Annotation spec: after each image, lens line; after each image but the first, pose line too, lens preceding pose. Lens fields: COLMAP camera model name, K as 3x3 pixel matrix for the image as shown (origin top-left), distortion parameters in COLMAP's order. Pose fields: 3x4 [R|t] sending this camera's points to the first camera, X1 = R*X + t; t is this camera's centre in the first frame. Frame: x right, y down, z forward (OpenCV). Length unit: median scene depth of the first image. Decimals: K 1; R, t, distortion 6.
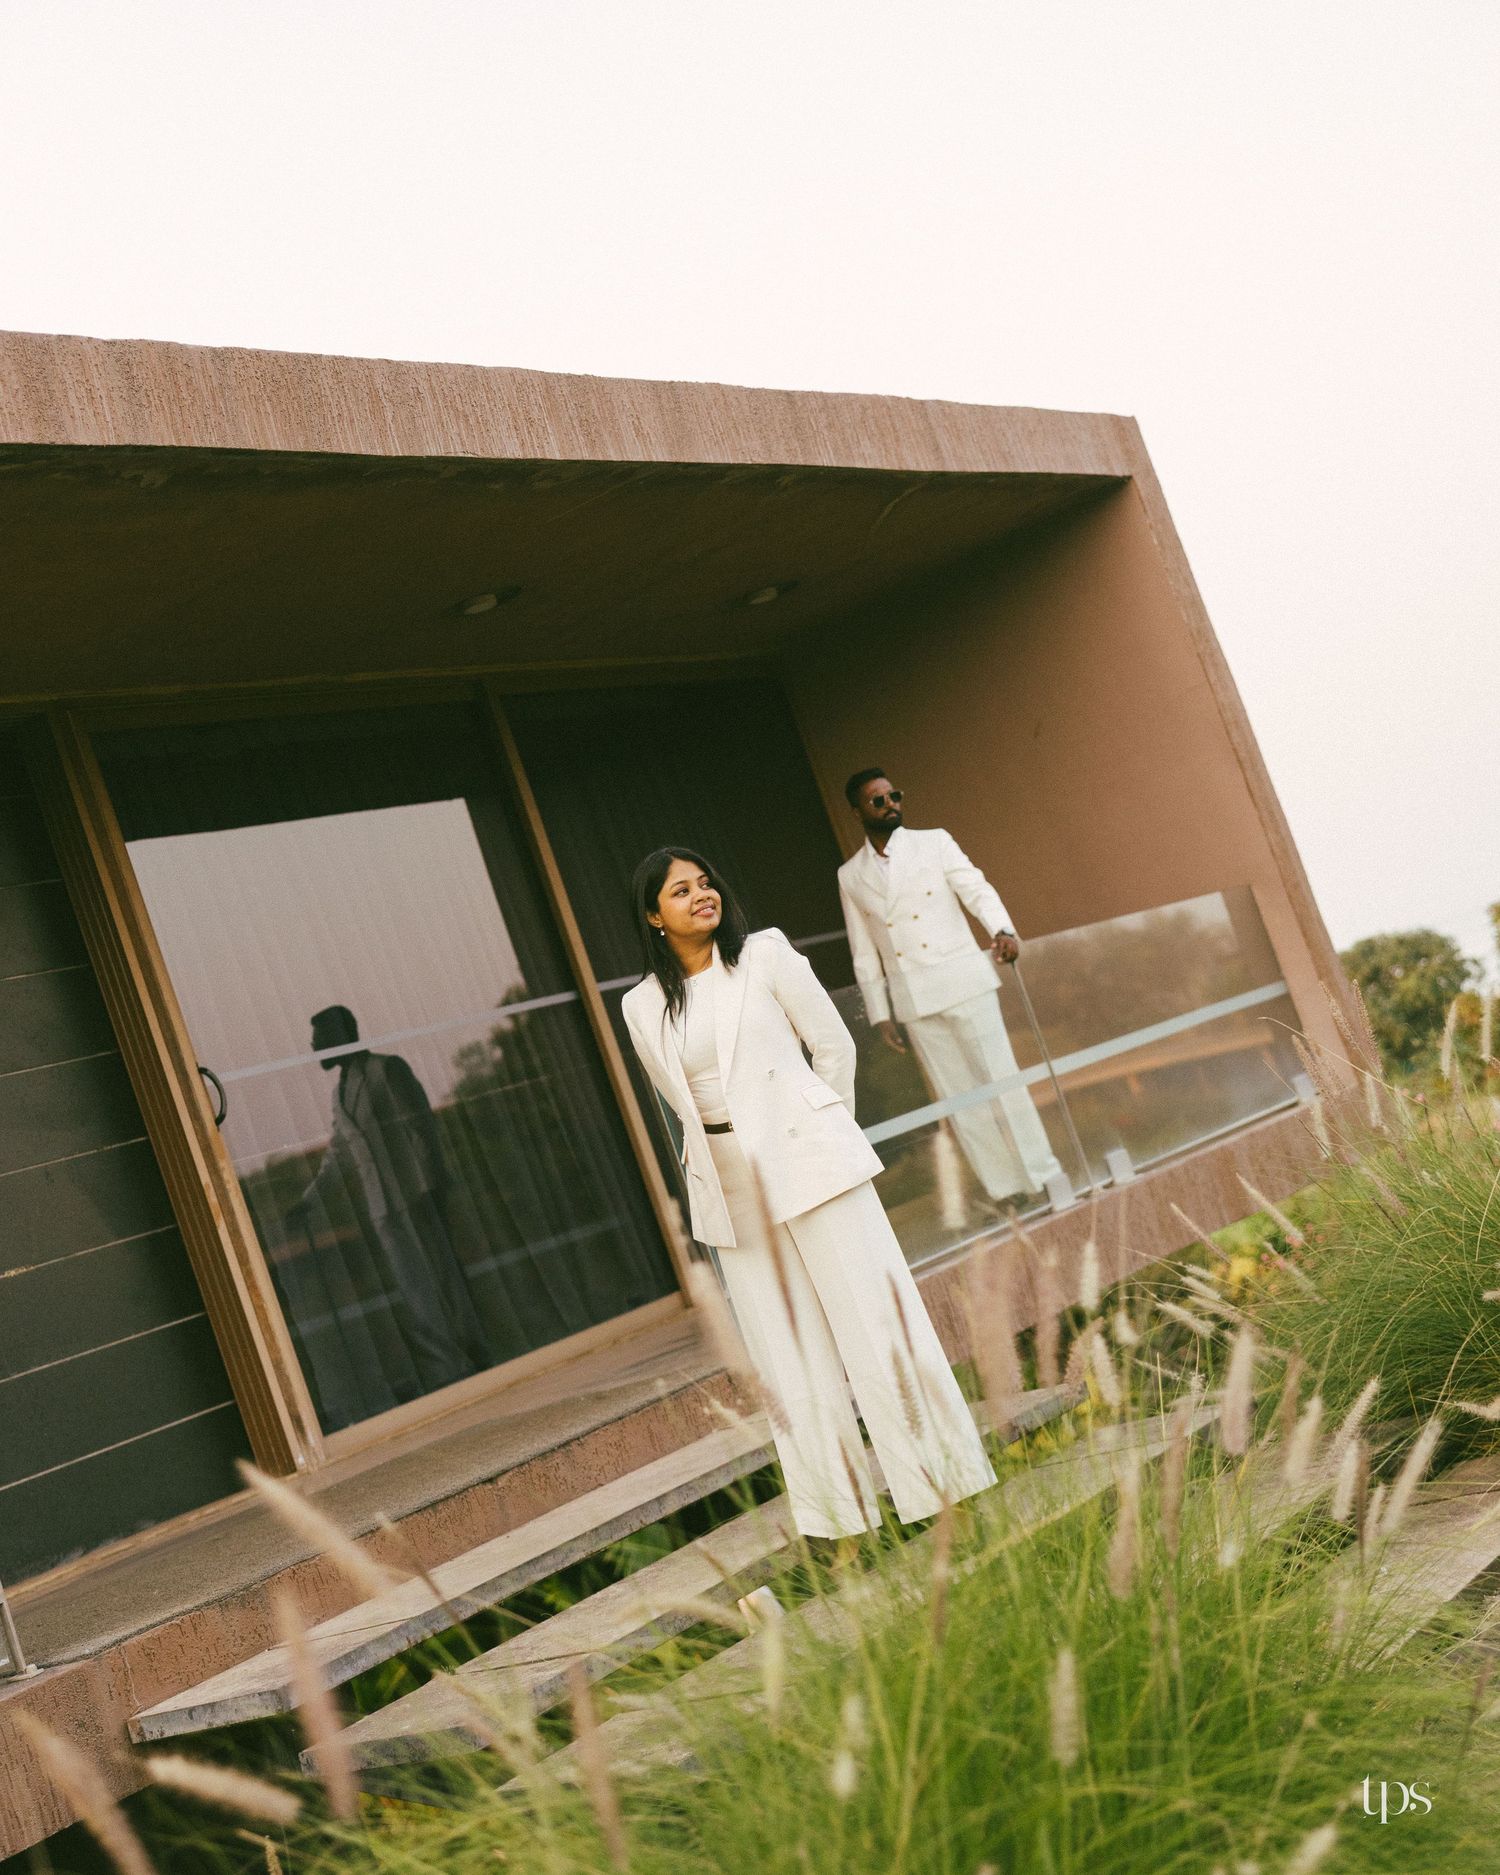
lens RADIAL K [[2704.0, 0, 750.0], [0, 2704.0, 937.5], [0, 0, 1]] dist [-0.002775, 0.033443]
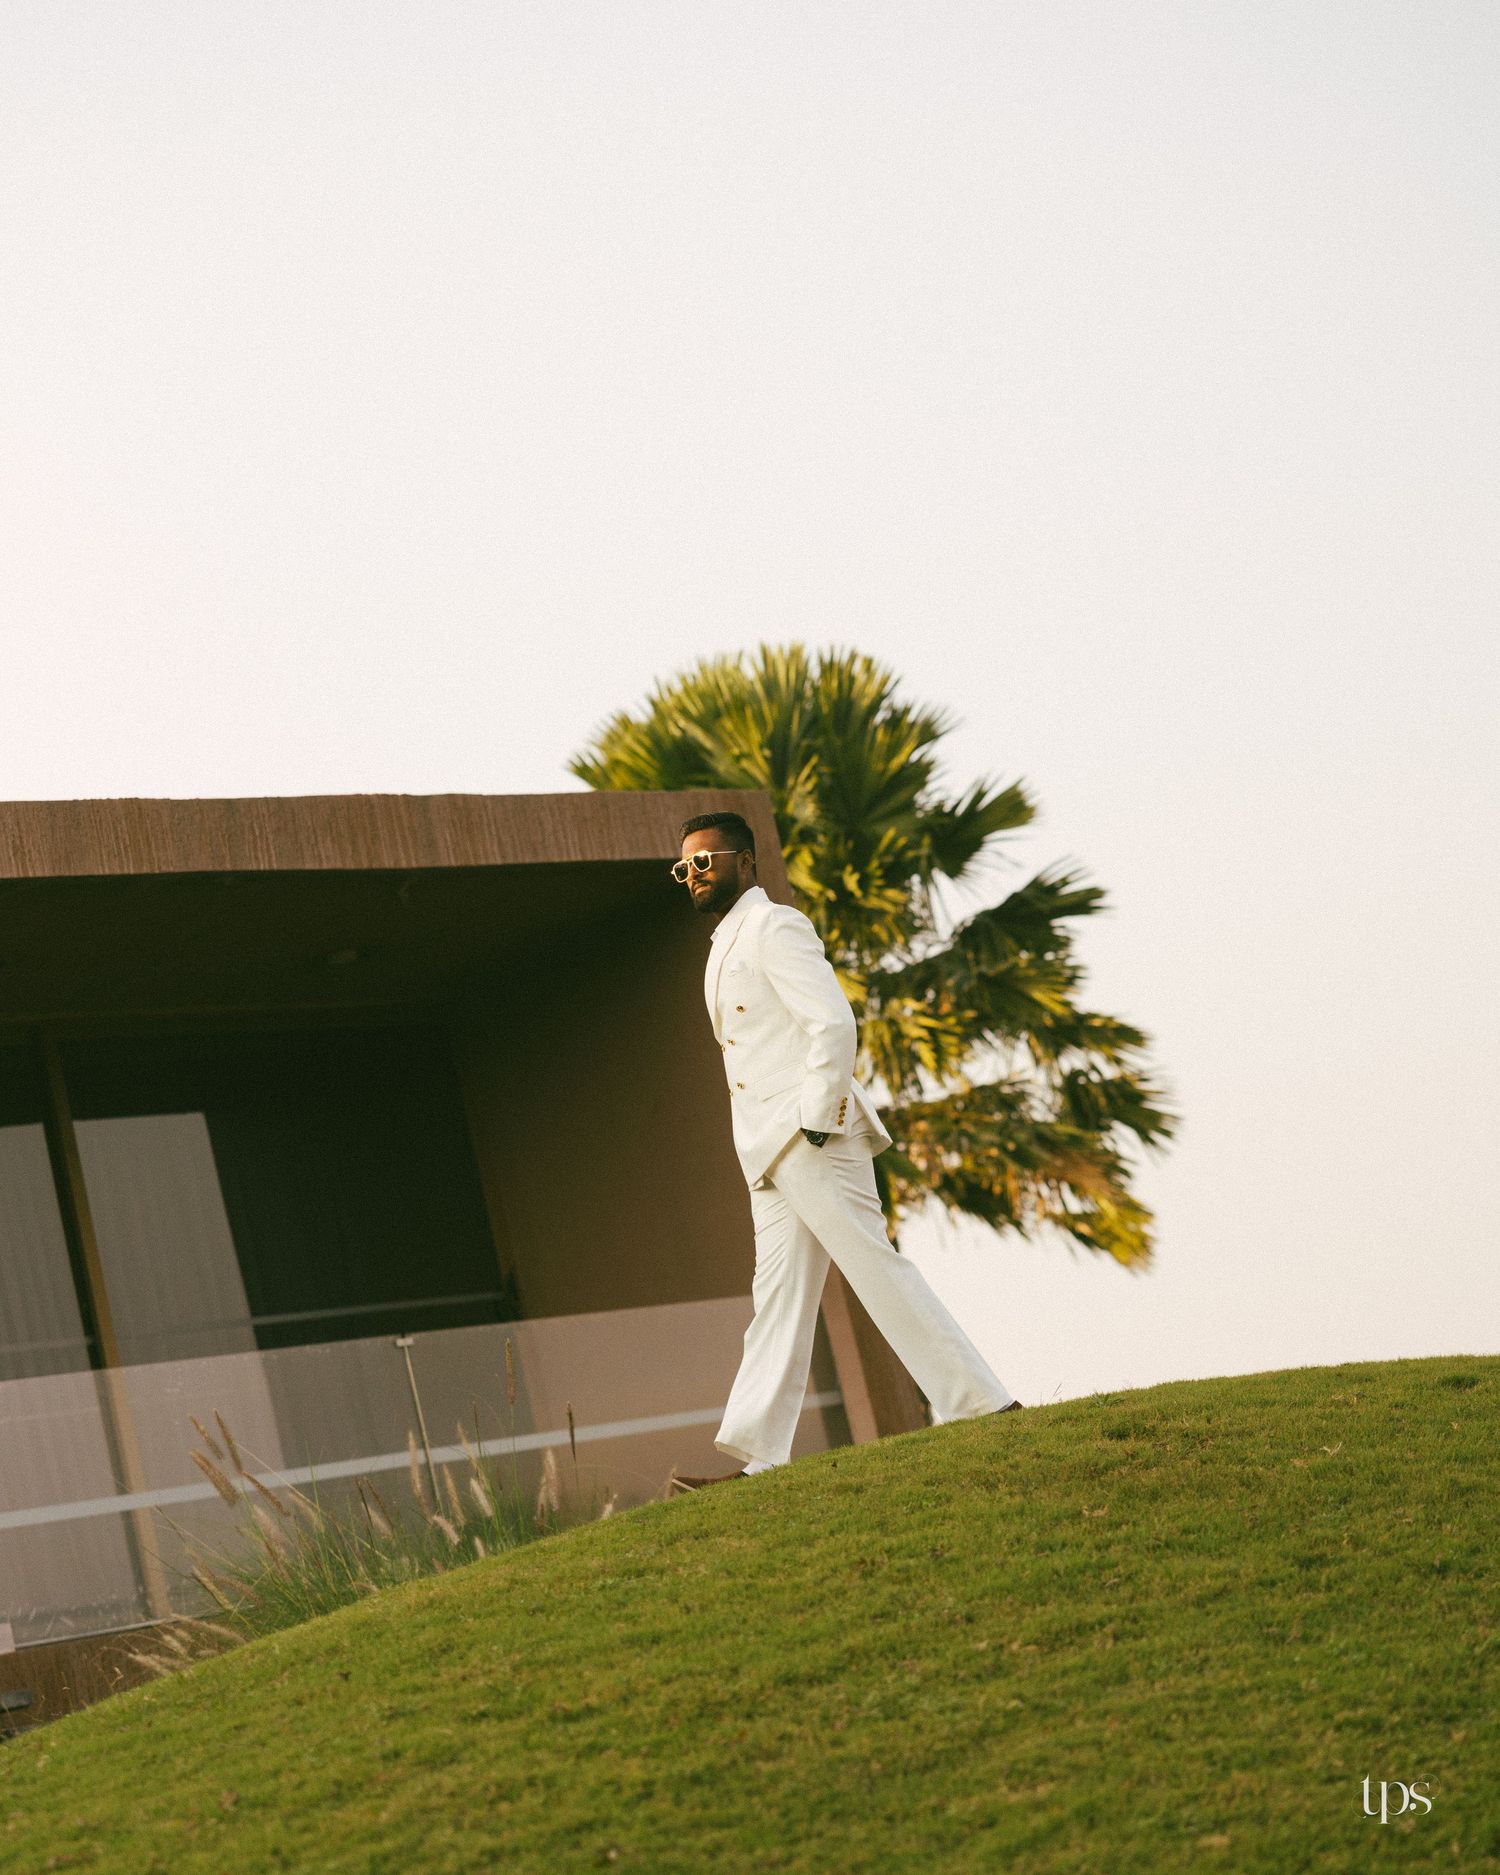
lens RADIAL K [[4274.2, 0, 668.5], [0, 4274.2, 1017.5], [0, 0, 1]] dist [0.013630, 0.035339]
pose [[0.969868, 0.075684, -0.231579, 0.623455], [-0.084543, 0.996010, -0.028560, -0.088013], [0.228493, 0.047278, 0.972397, -0.647312]]
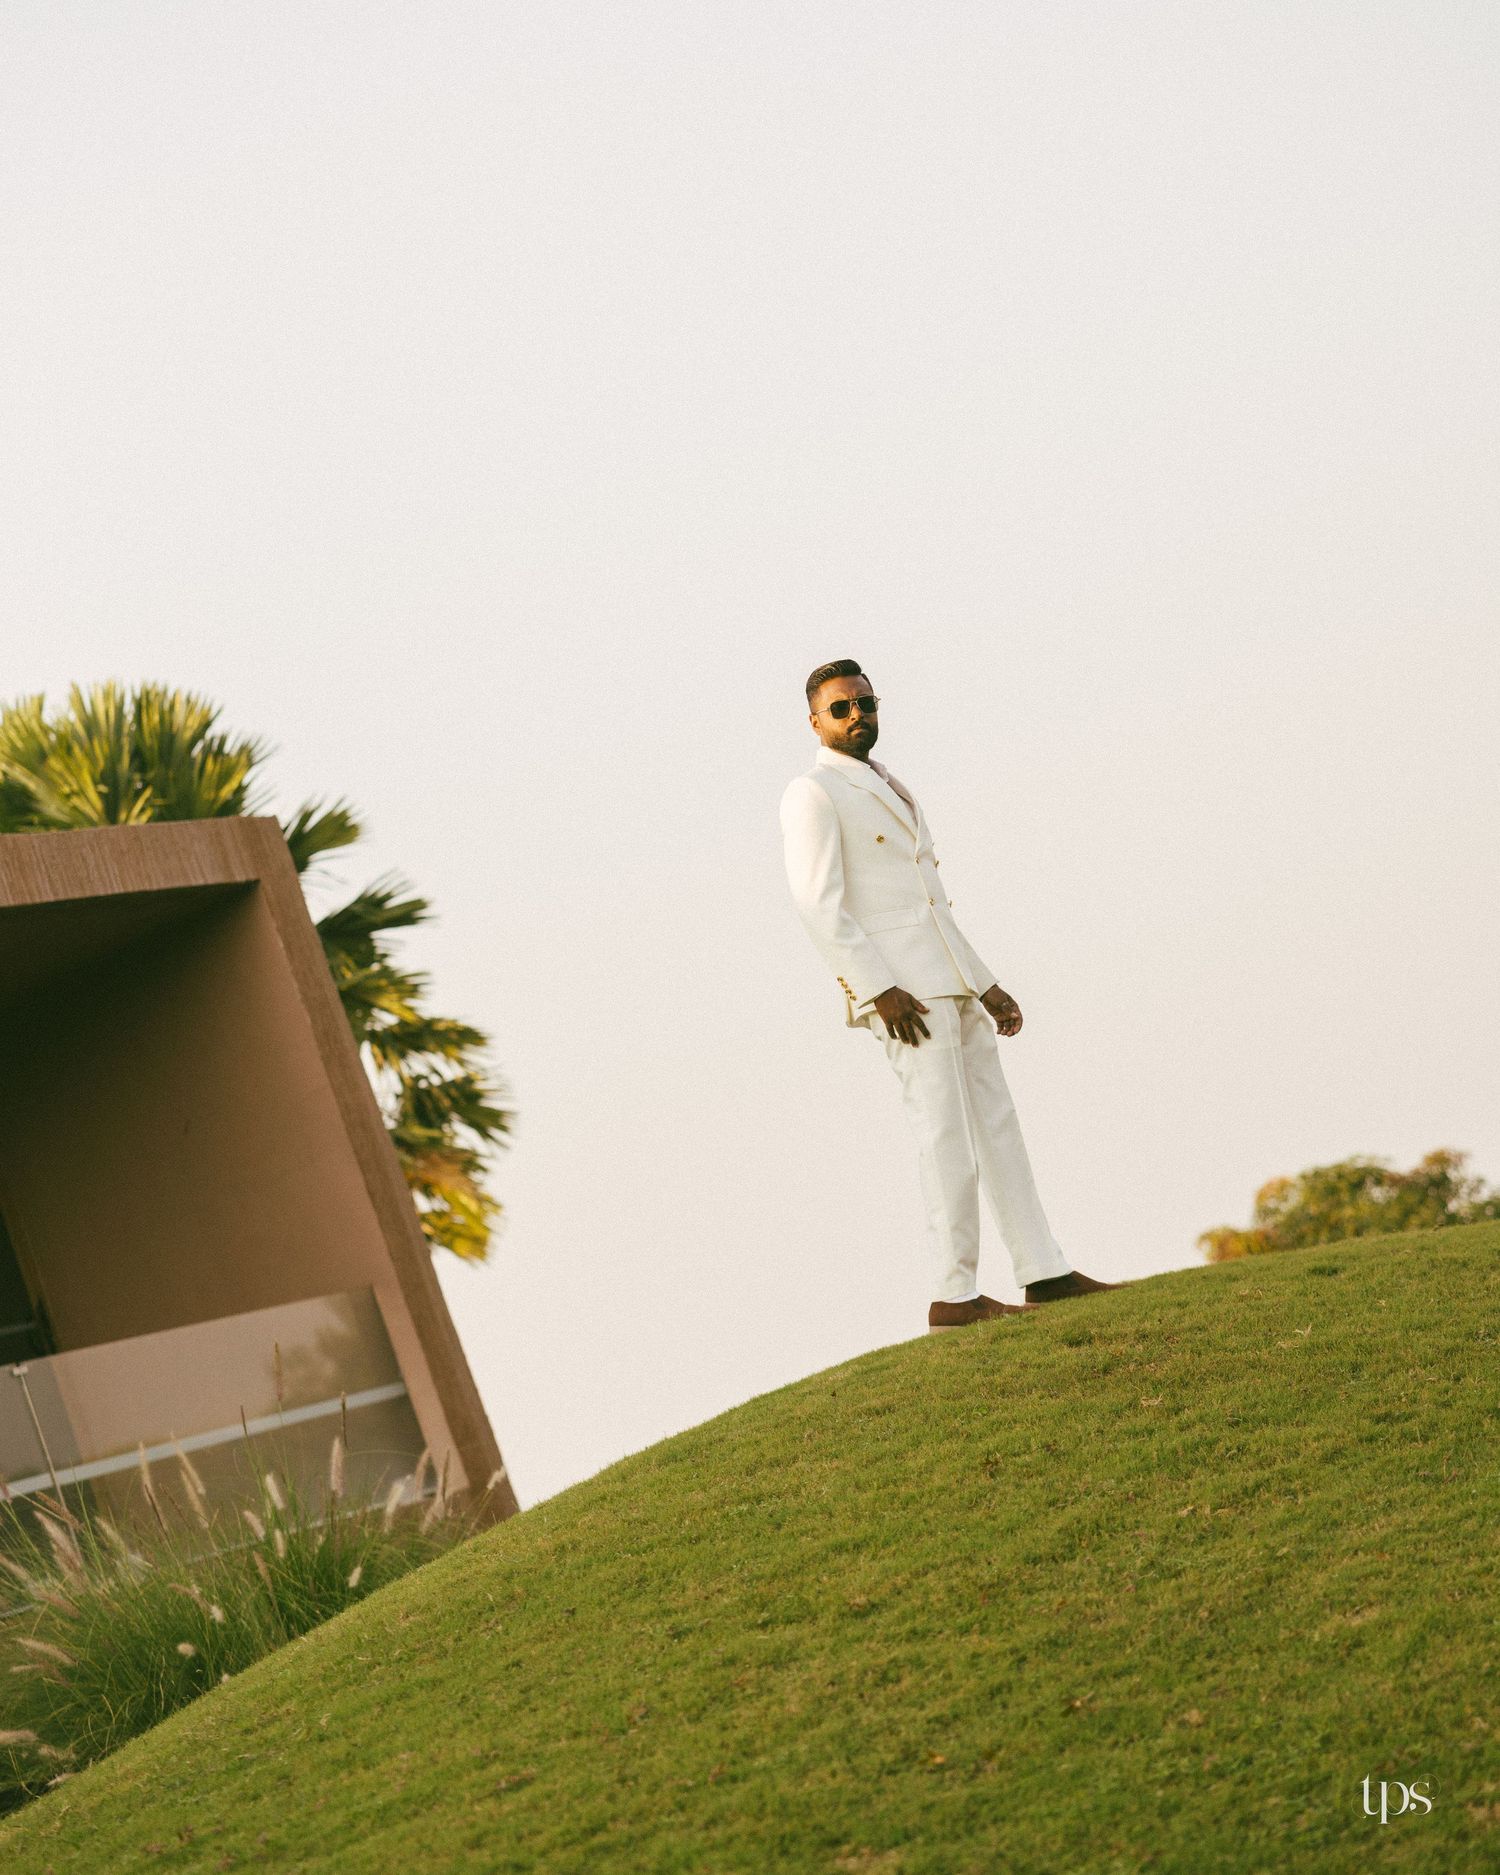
lens RADIAL K [[4206.5, 0, 752.0], [0, 4206.5, 934.2], [0, 0, 1]] dist [0.026340, 0.056466]
pose [[0.999972, -0.002974, 0.006923, 0.411280], [0.003408, 0.997969, -0.063607, -0.064979], [-0.006720, 0.063629, 0.997951, -0.742728]]
